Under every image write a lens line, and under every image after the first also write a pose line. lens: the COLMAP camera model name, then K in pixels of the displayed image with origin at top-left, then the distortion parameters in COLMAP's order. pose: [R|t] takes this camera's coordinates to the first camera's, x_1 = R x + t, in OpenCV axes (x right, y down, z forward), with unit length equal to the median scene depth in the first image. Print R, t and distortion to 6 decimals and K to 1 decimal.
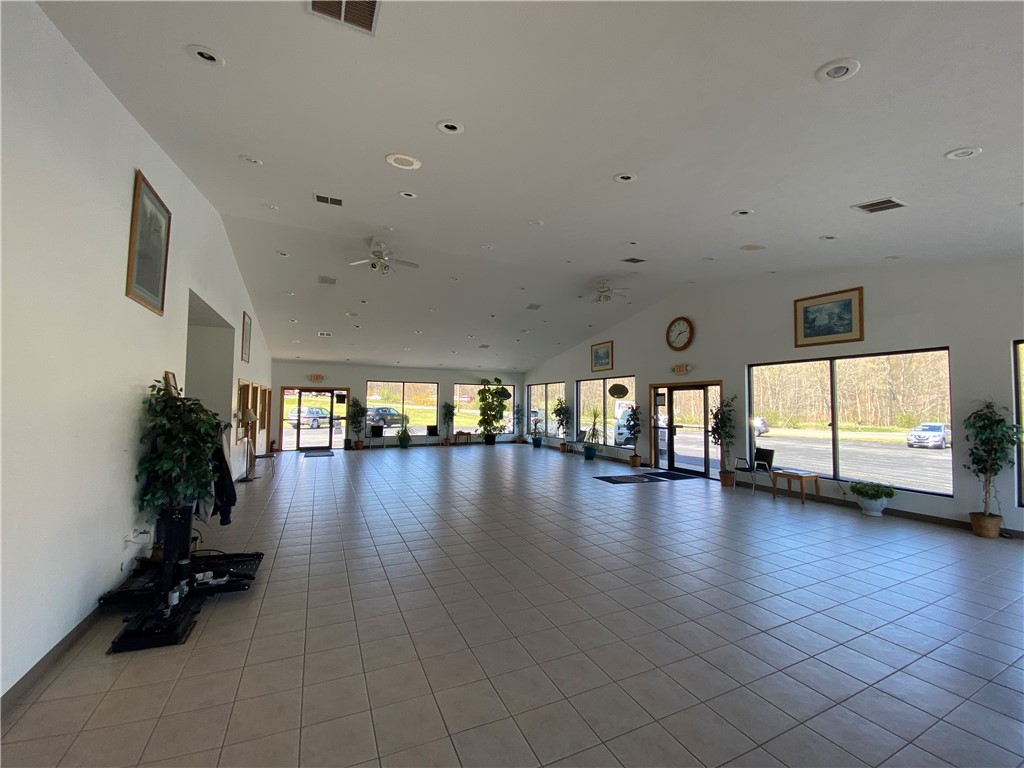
lens RADIAL K [[414.9, 0, 505.1], [0, 414.9, 383.6], [0, 0, 1]] dist [0.000494, -0.010813]
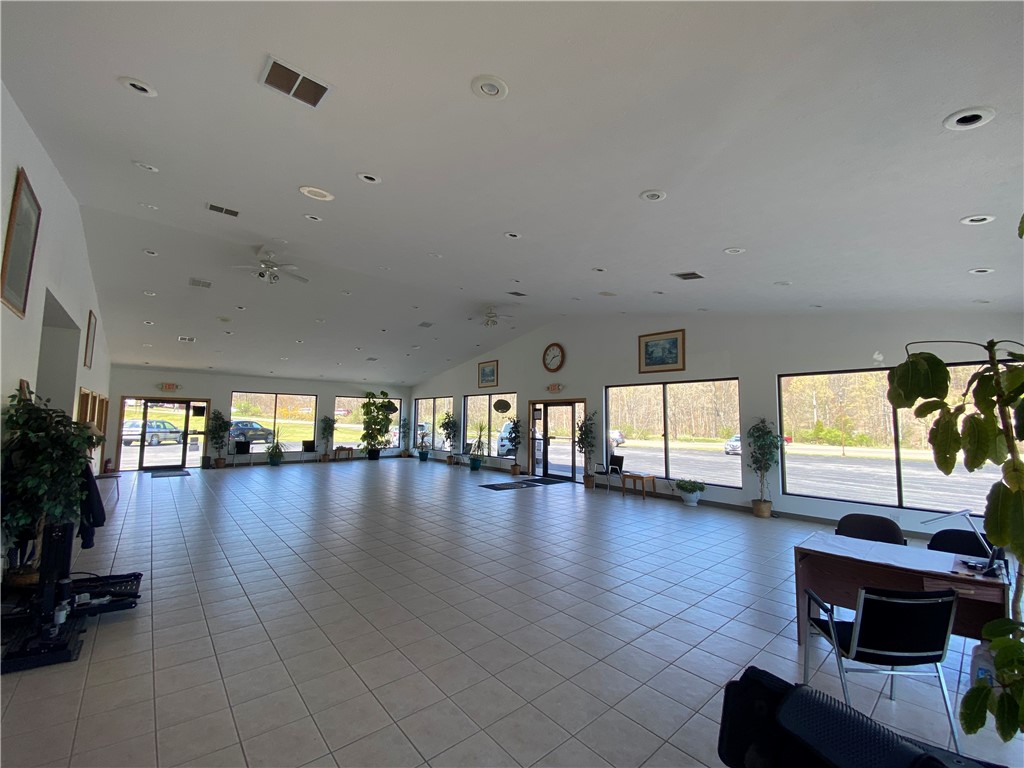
lens RADIAL K [[414.9, 0, 498.1], [0, 414.9, 383.7], [0, 0, 1]] dist [0.000494, -0.010813]
pose [[0.965609, 0.025734, 0.258720, -0.034075], [-0.017055, 0.999216, -0.035737, -0.004584], [-0.259437, 0.030096, 0.965291, -0.096079]]
